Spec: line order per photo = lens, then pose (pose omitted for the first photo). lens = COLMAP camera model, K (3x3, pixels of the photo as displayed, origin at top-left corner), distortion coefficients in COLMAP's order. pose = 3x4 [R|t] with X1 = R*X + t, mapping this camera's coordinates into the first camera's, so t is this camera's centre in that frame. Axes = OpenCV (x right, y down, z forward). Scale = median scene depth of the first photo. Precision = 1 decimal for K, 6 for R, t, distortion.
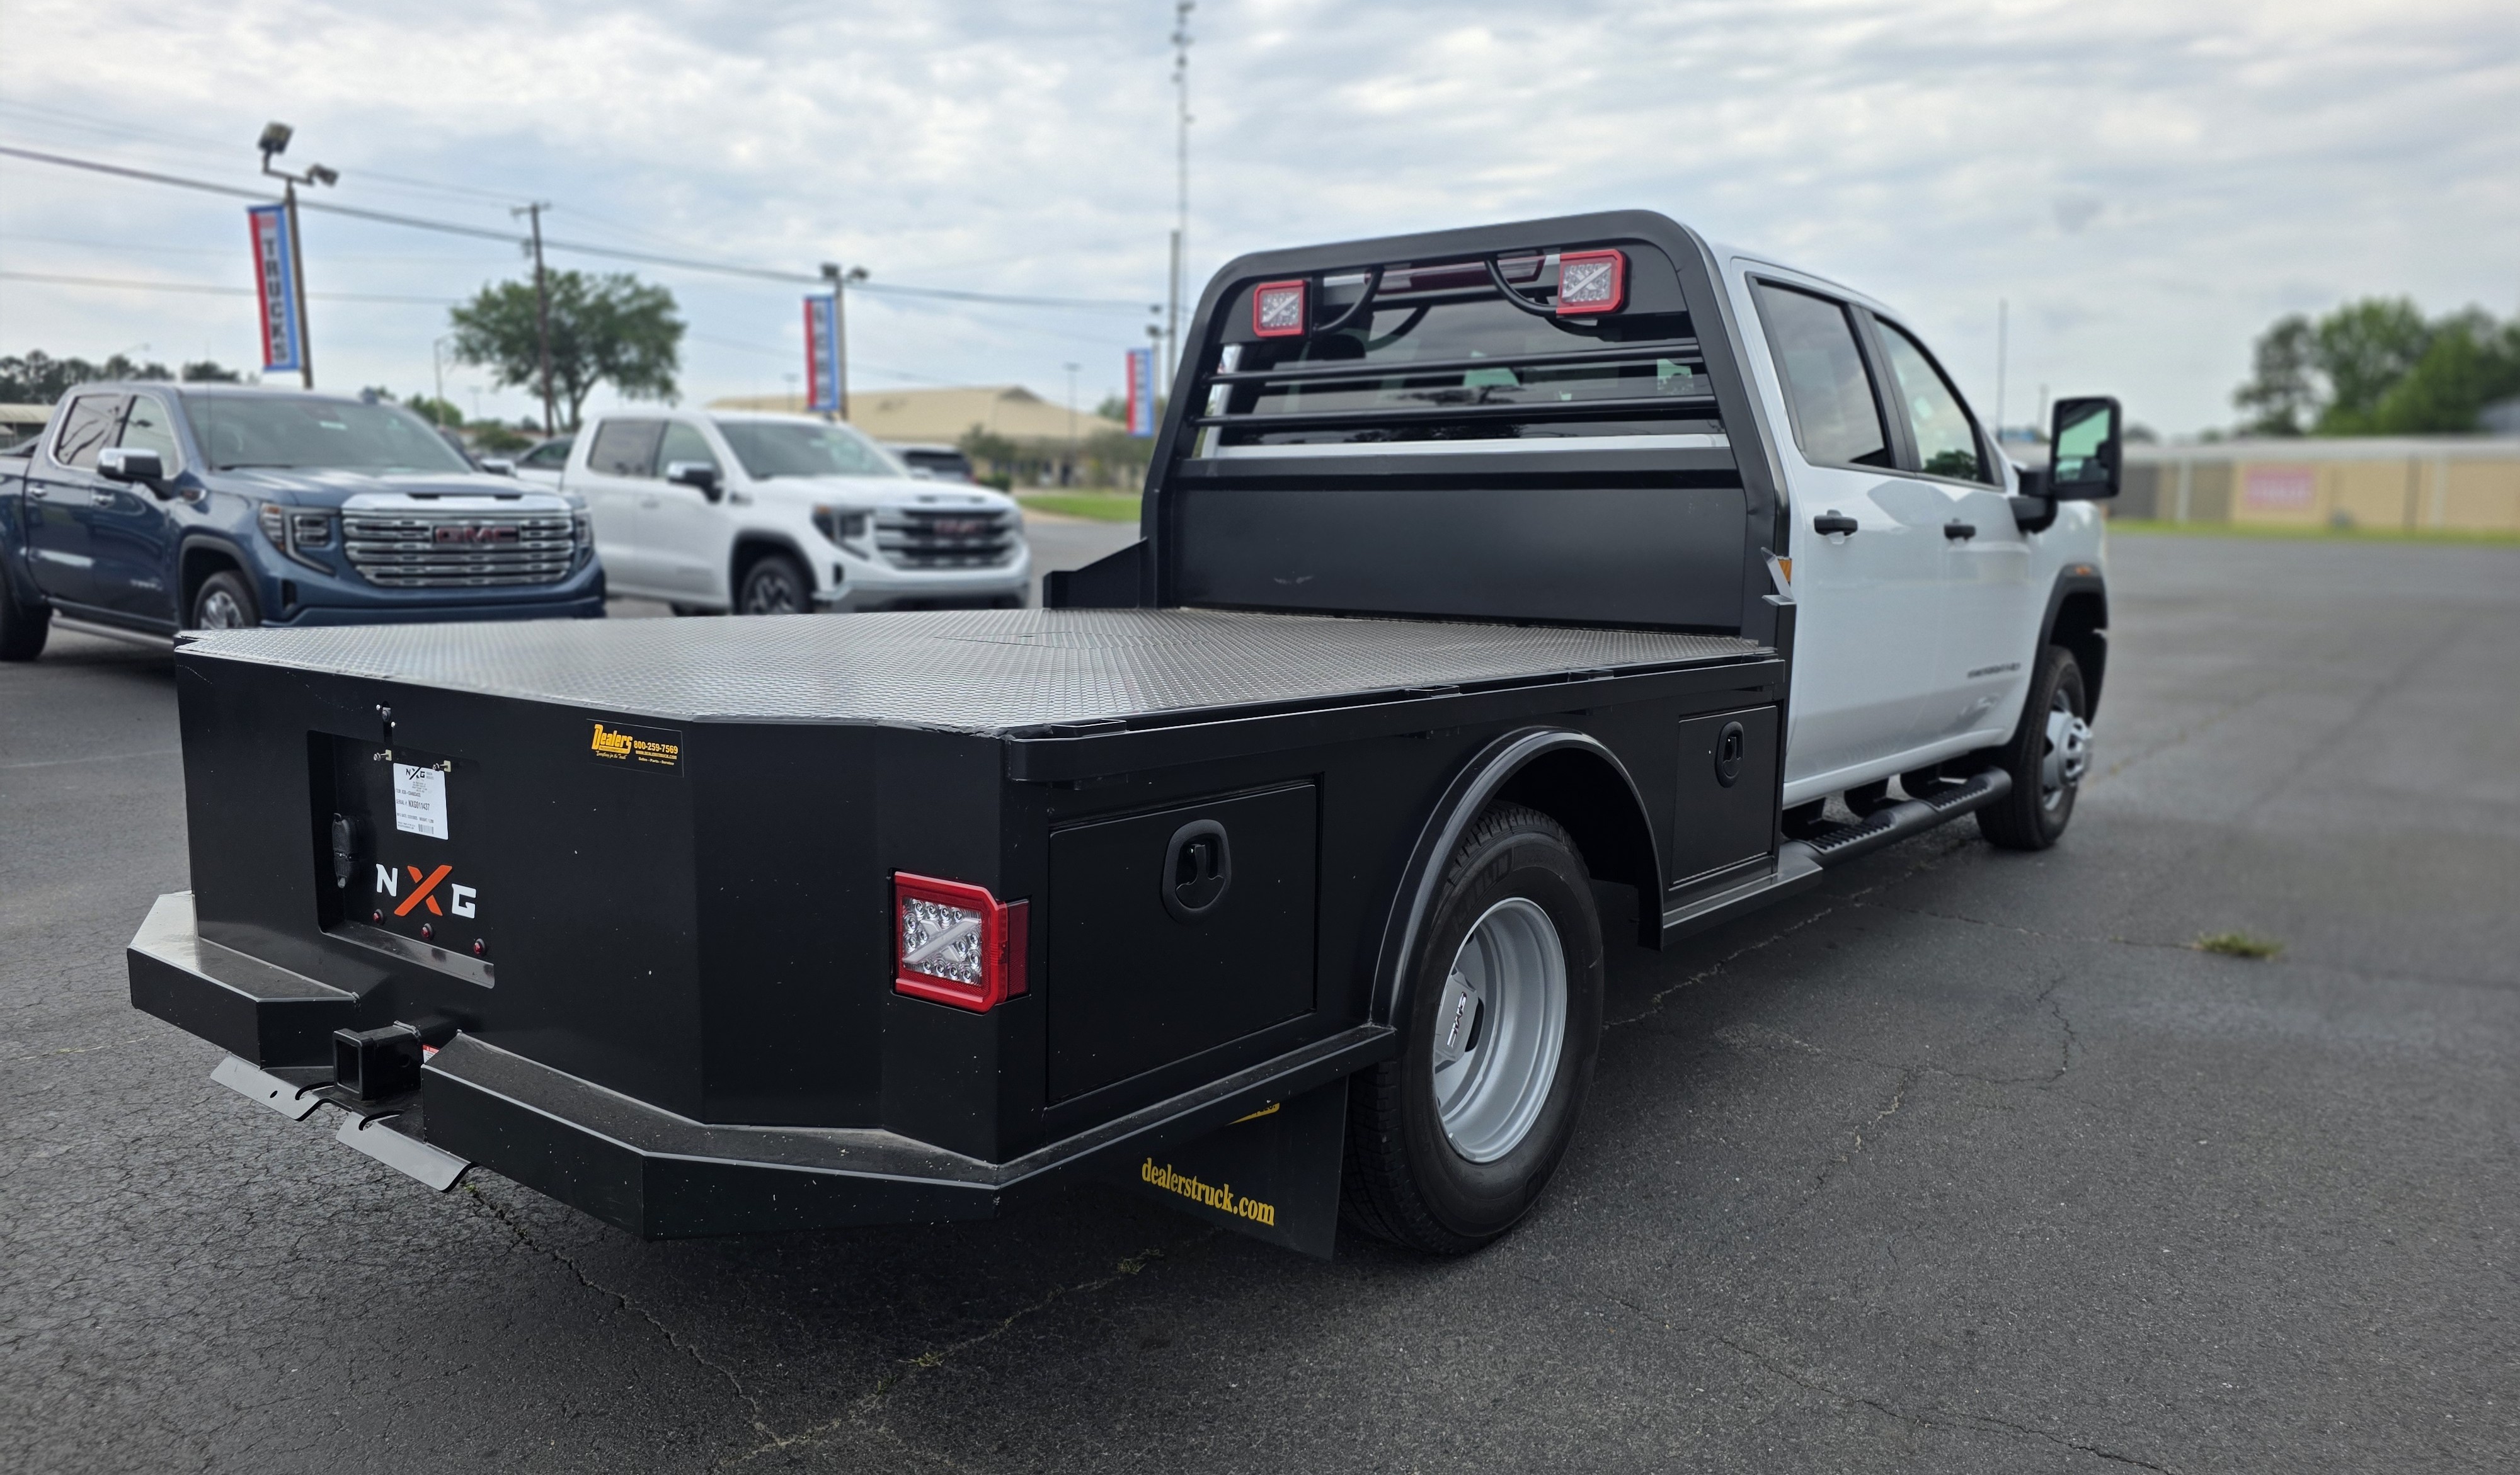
lens RADIAL K [[1827.7, 0, 1260.0], [0, 1827.7, 737.5], [0, 0, 1]] dist [-0.006016, -0.002728]
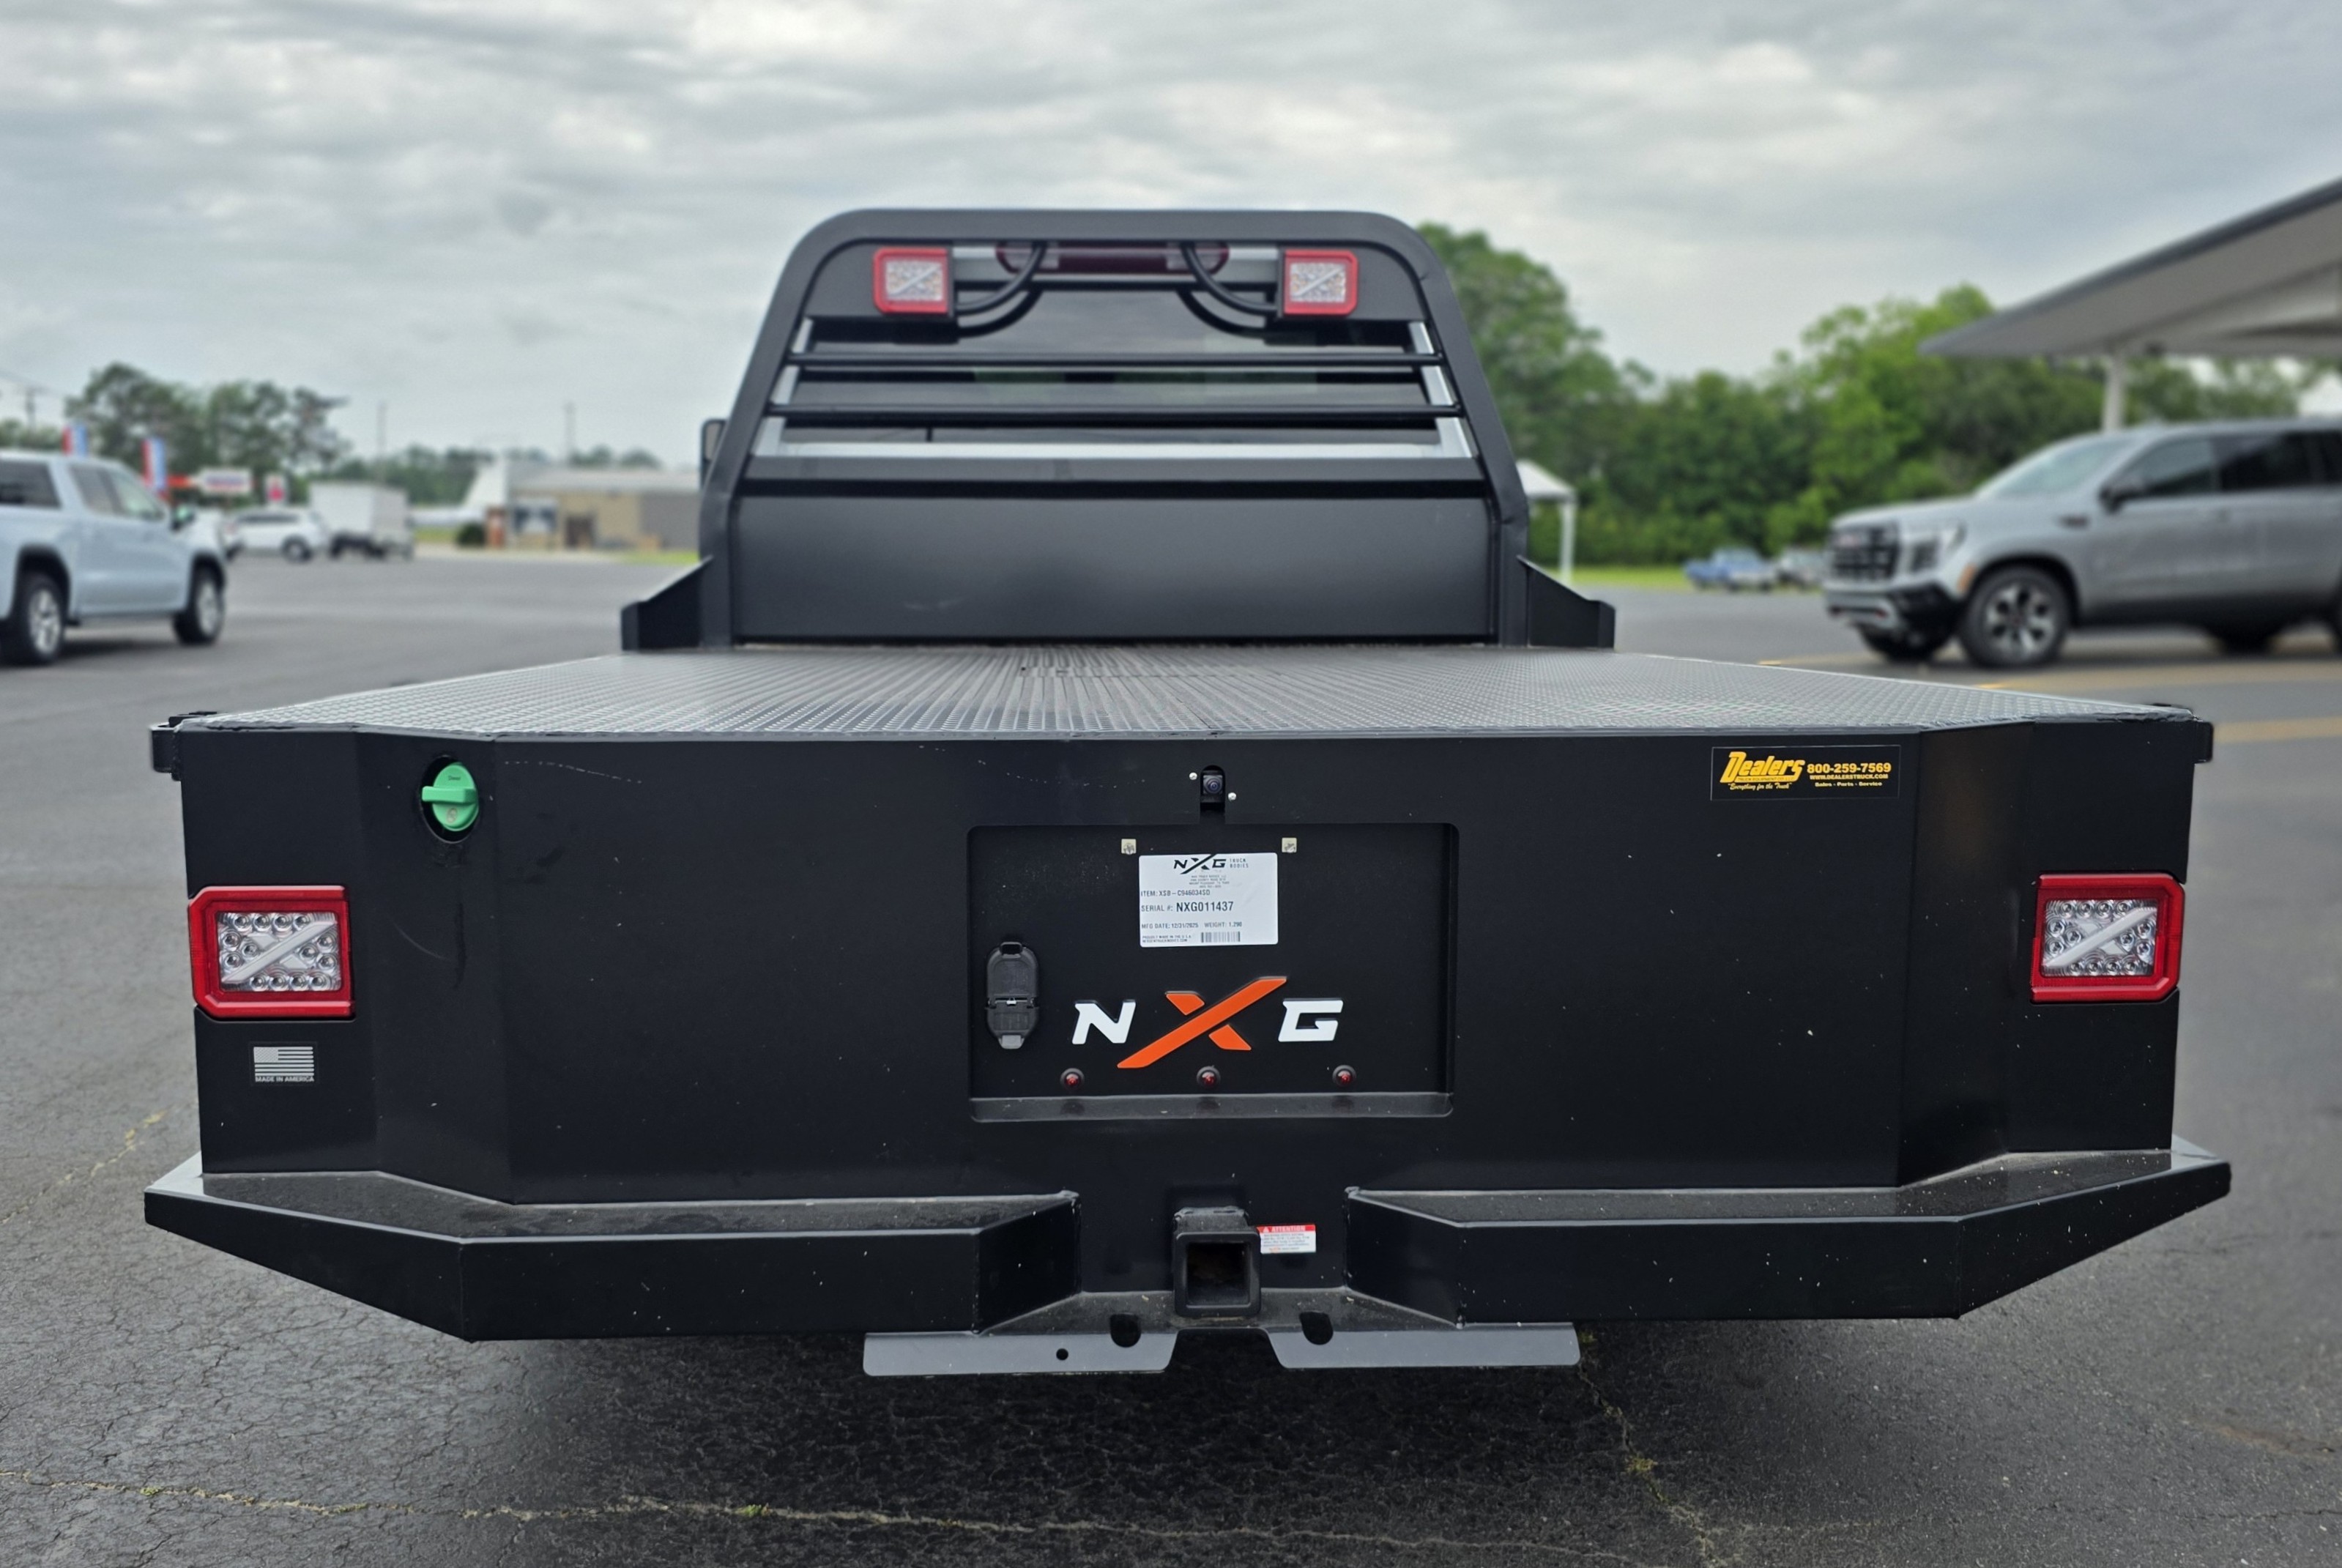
lens RADIAL K [[2065.0, 0, 1171.0], [0, 2065.0, 784.0], [0, 0, 1]] dist [0.017388, 0.002250]
pose [[0.741379, -0.080308, 0.666264, -0.595456], [0.083972, 0.996112, 0.026627, -0.019724], [-0.665812, 0.036207, 0.745240, 0.233377]]
